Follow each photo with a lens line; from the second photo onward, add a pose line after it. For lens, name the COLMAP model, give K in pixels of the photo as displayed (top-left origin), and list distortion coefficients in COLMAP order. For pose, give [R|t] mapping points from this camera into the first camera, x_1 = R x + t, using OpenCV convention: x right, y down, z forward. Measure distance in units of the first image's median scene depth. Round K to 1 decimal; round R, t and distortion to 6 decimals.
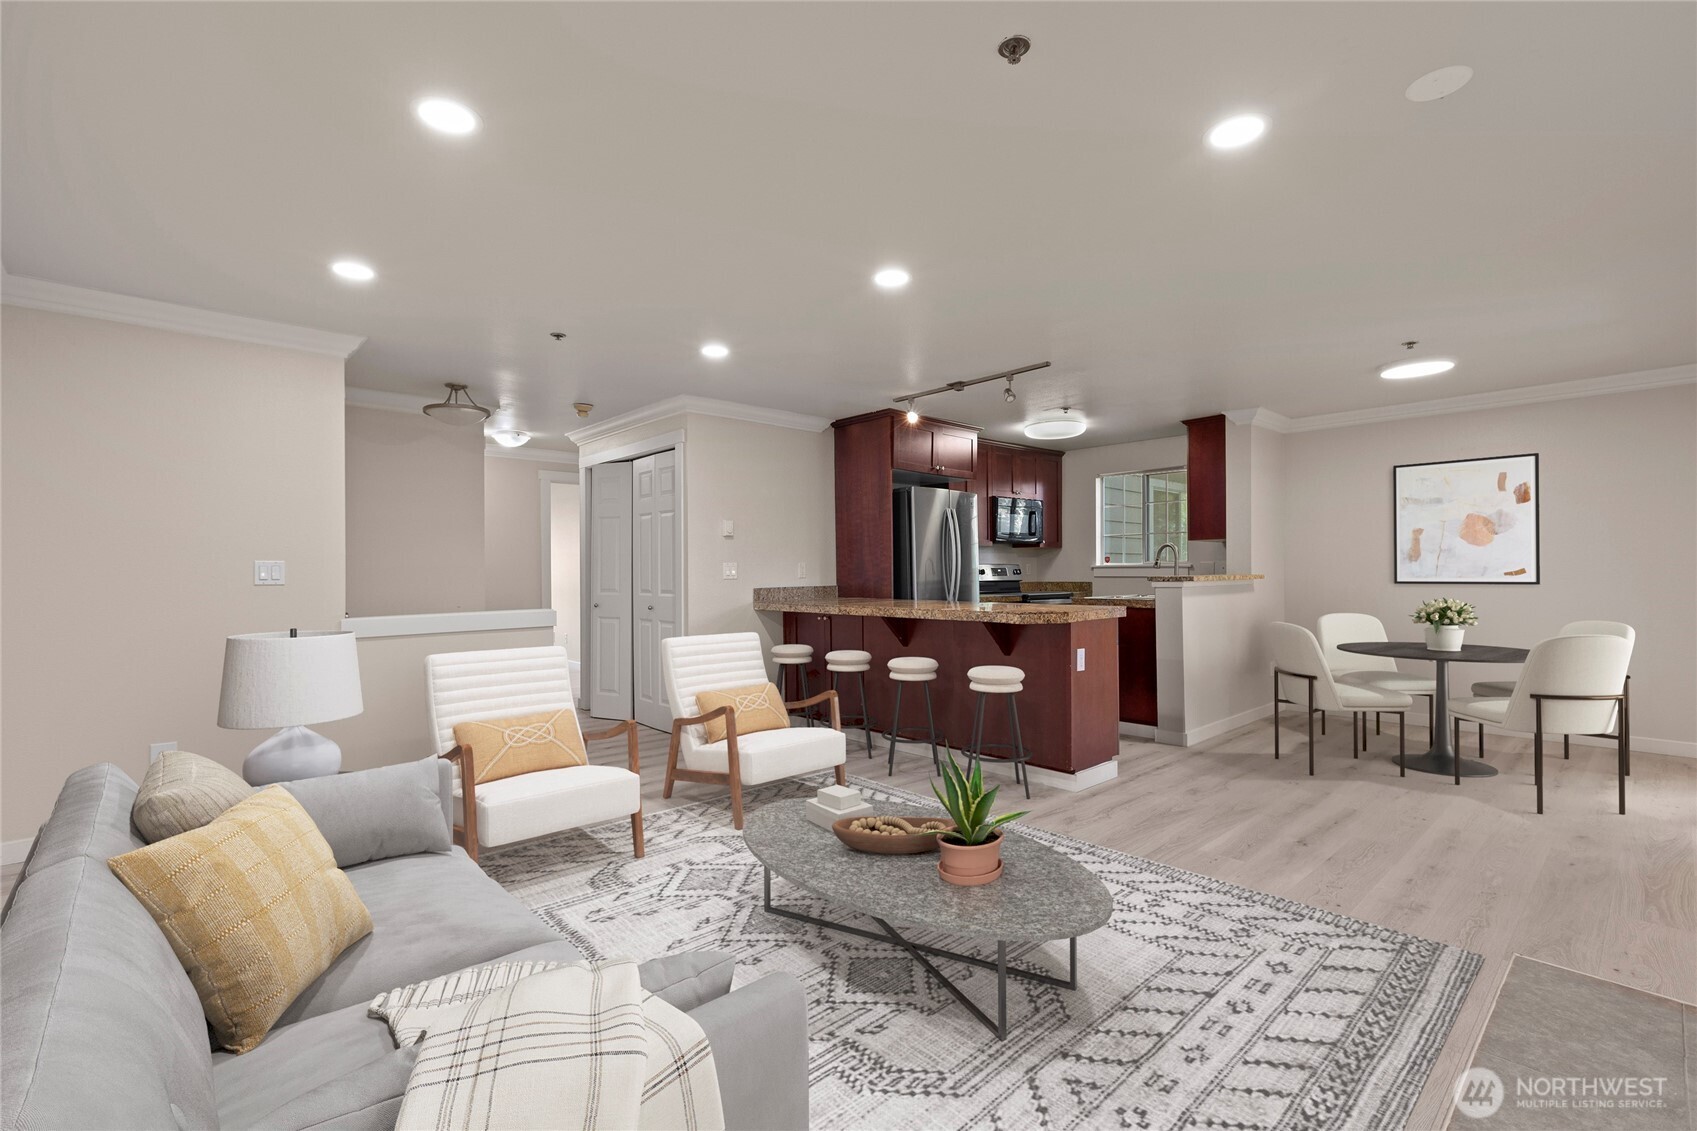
lens RADIAL K [[756.2, 0, 839.8], [0, 756.2, 568.3], [0, 0, 1]] dist [-0.005653, -0.000223]
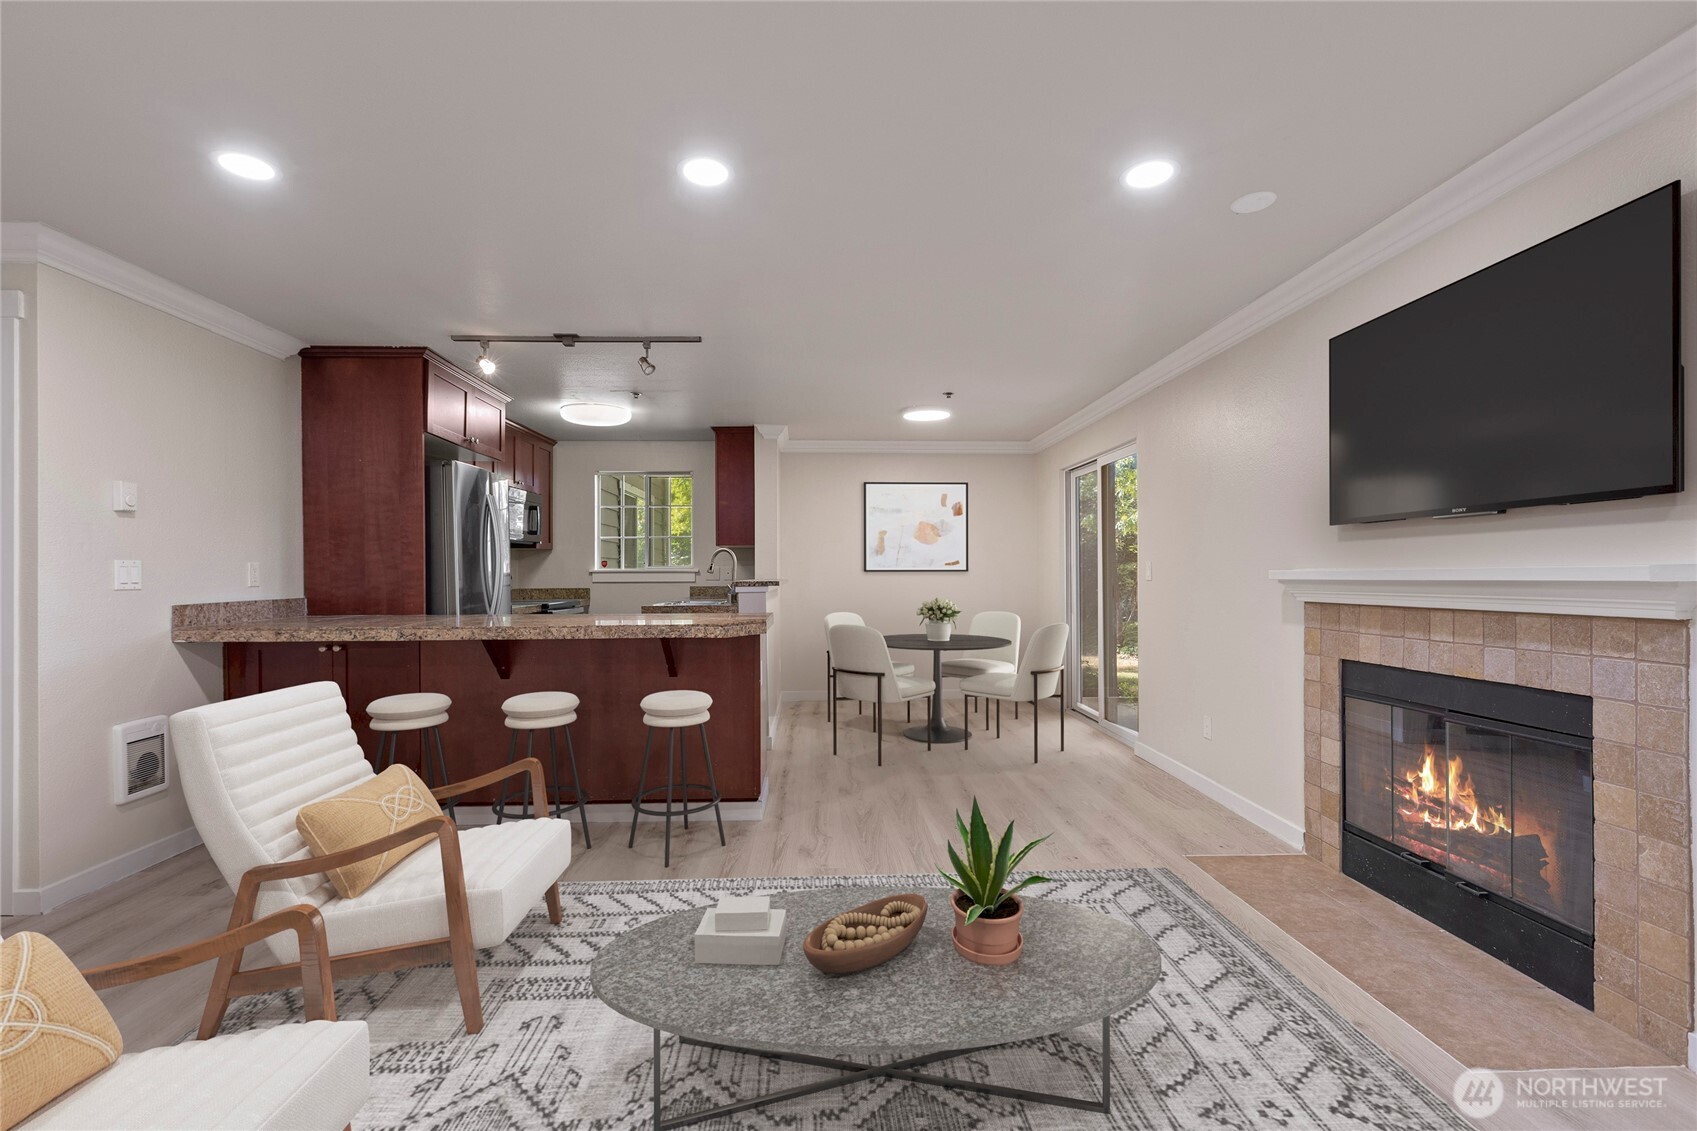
lens RADIAL K [[791.9, 0, 847.3], [0, 791.9, 542.4], [0, 0, 1]] dist [-0.004815, -0.000527]
pose [[0.629922, 0.035283, 0.775856, -0.319110], [-0.004273, 0.999110, -0.041967, 0.001841], [-0.776647, 0.023121, 0.629512, 0.291786]]
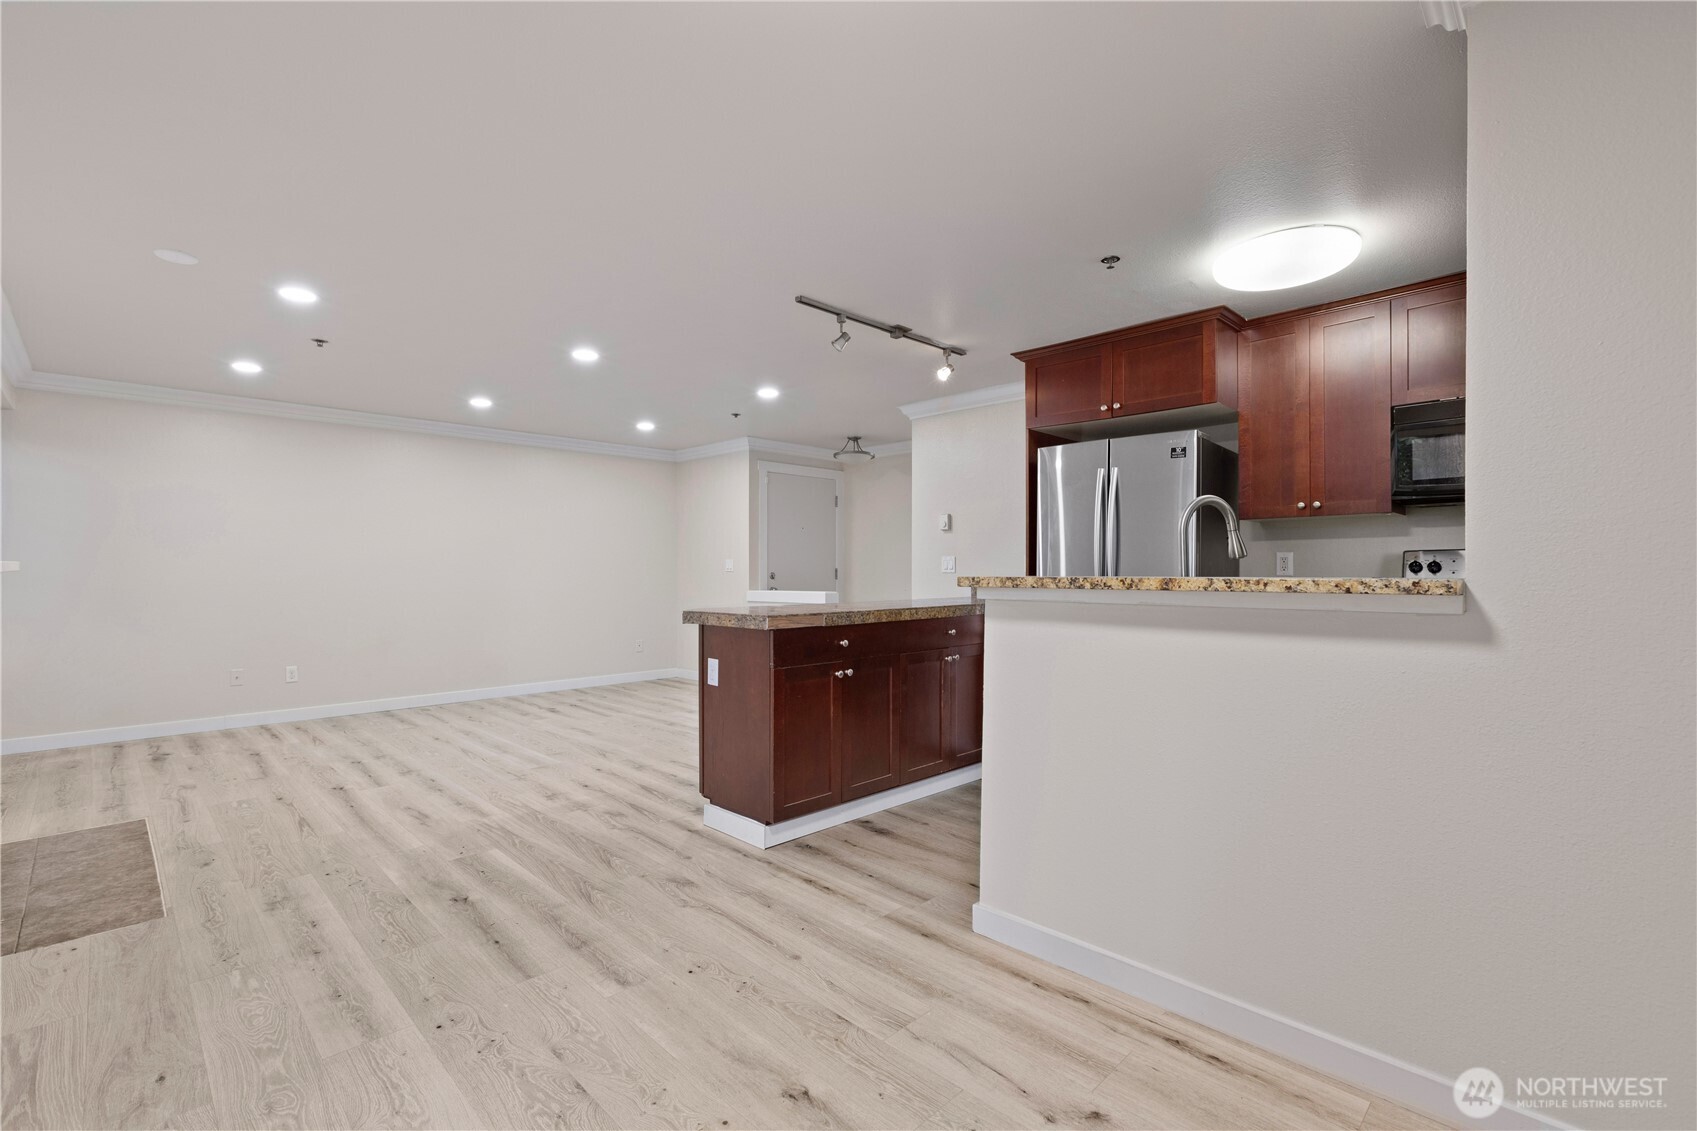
lens RADIAL K [[756.2, 0, 839.8], [0, 756.2, 568.3], [0, 0, 1]] dist [-0.005653, -0.000223]
pose [[0.041186, 0.007869, -0.999120, 1.049694], [0.004300, 0.999958, 0.008053, 0.000391], [0.999142, -0.004628, 0.041151, 1.003000]]
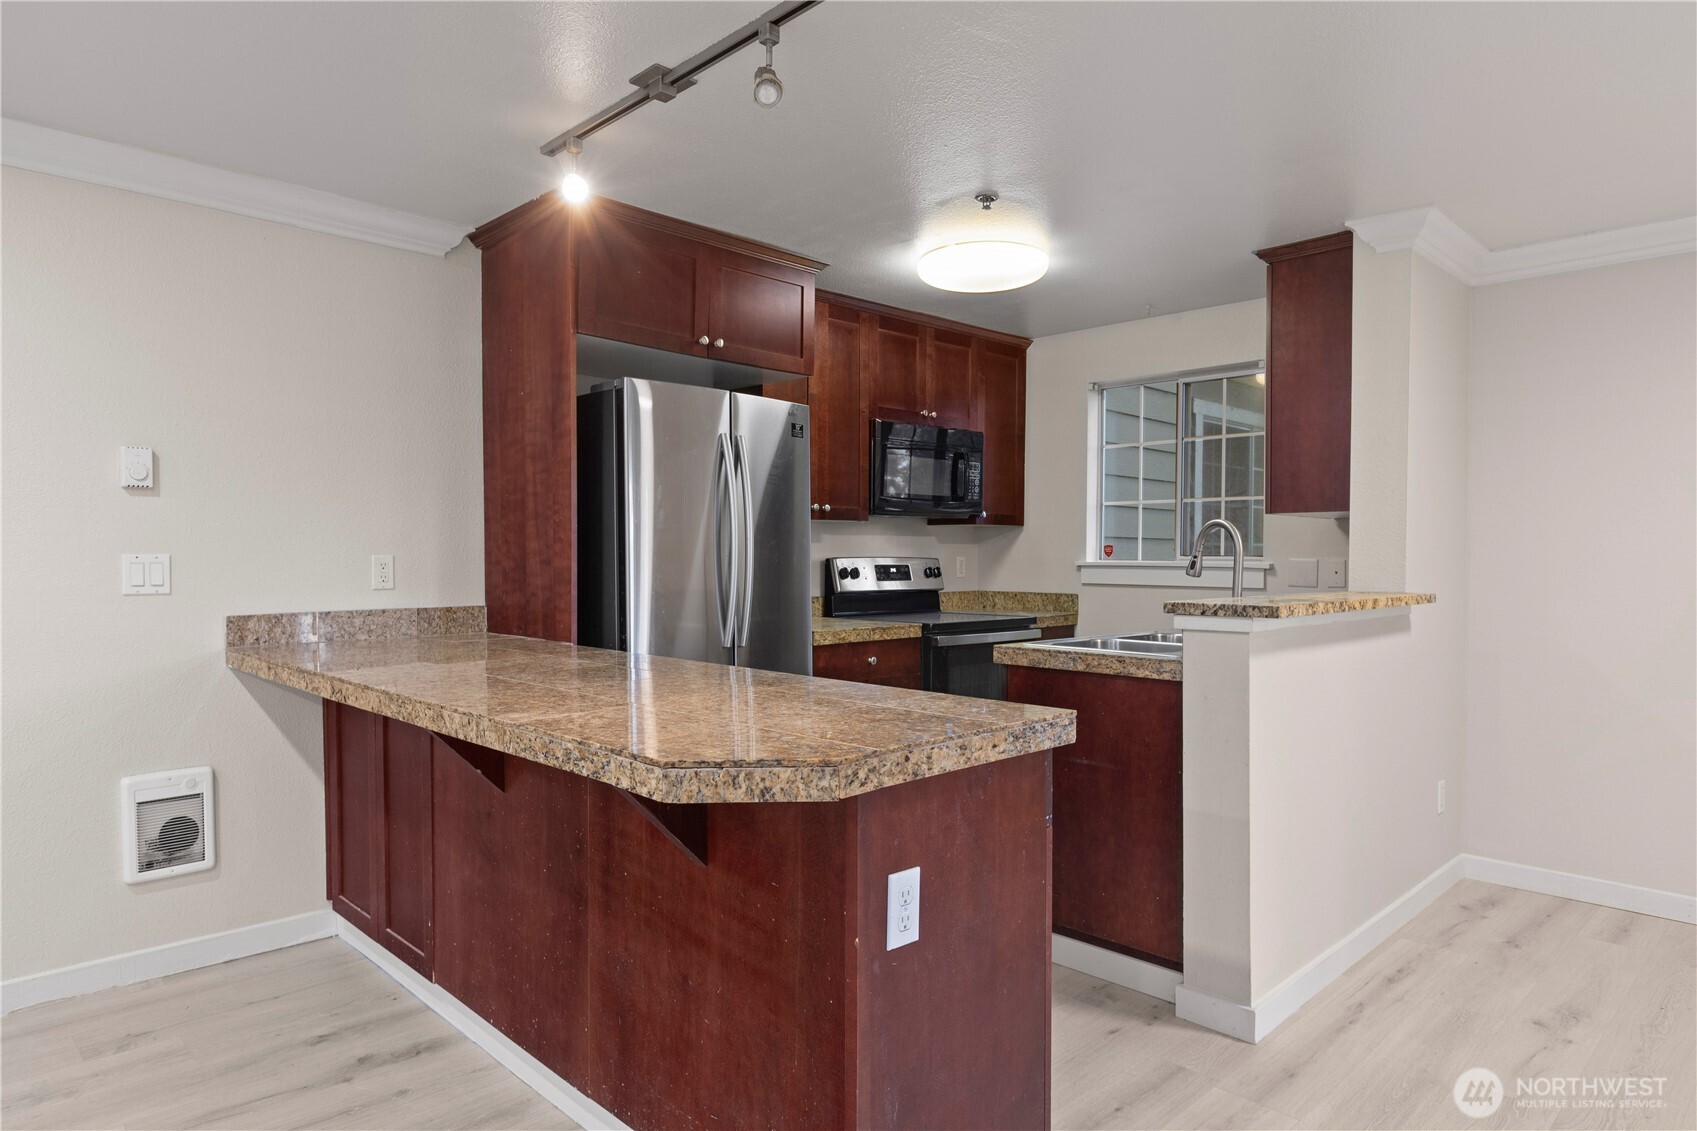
lens RADIAL K [[1013.7, 0, 848.5], [0, 1013.7, 565.5], [0, 0, 1]] dist [-0.002222, -0.000184]
pose [[0.998934, 0.011072, 0.044805, 0.252210], [-0.011789, 0.999806, 0.015760, -0.017478], [-0.044622, -0.016271, 0.998871, 0.550783]]
